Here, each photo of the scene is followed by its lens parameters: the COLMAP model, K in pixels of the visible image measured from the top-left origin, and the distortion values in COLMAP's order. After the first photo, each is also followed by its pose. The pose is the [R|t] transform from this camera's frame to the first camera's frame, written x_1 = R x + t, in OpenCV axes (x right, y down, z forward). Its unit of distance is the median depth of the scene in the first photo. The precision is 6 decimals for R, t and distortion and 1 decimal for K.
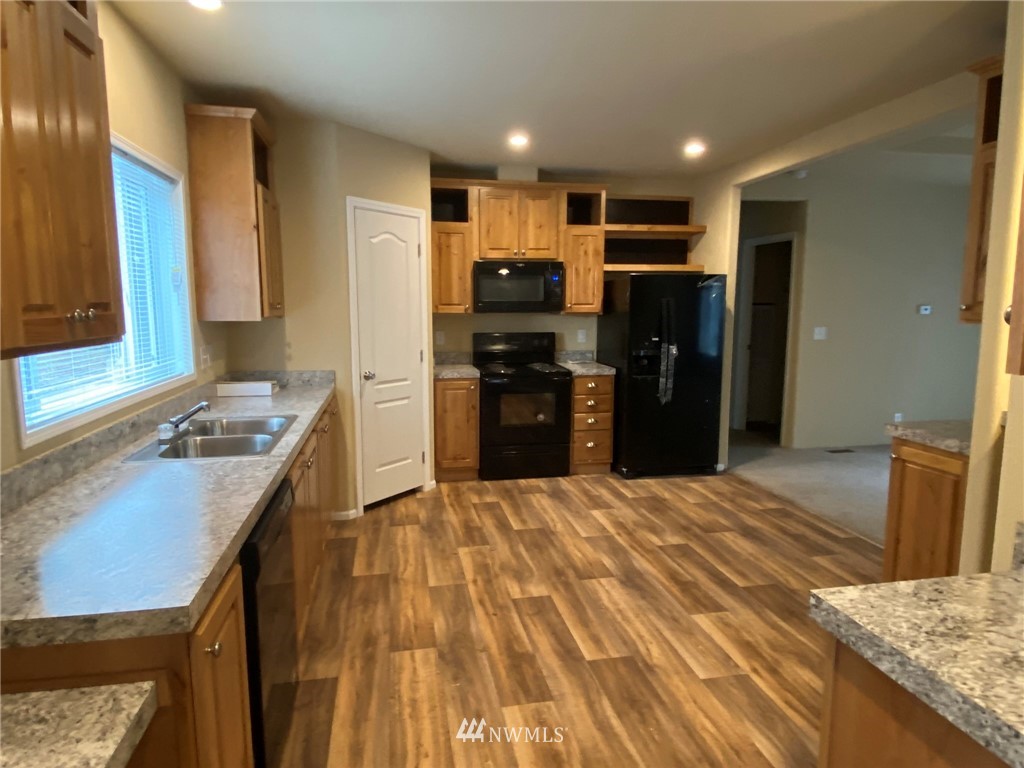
lens RADIAL K [[627.5, 0, 512.0], [0, 627.5, 384.0], [0, 0, 1]] dist [0.060635, -0.001273]
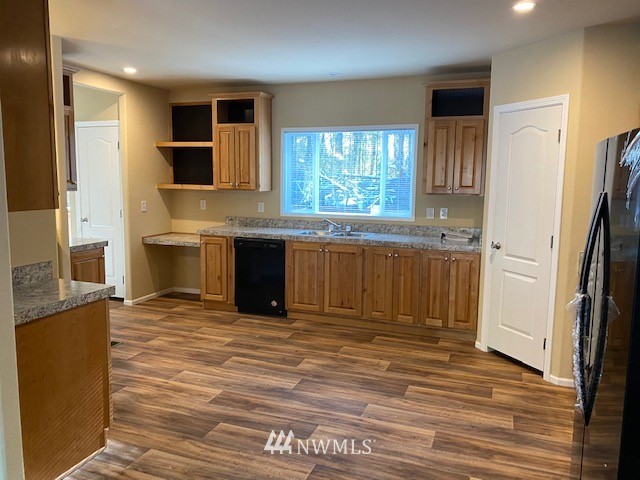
lens RADIAL K [[494.2, 0, 320.0], [0, 494.2, 240.0], [0, 0, 1]] dist [0.046490, -0.009172]
pose [[-0.534732, 0.097755, -0.839348, 0.902669], [-0.129100, 0.972175, 0.195471, -0.197362], [0.835102, 0.212884, -0.507233, 1.391779]]
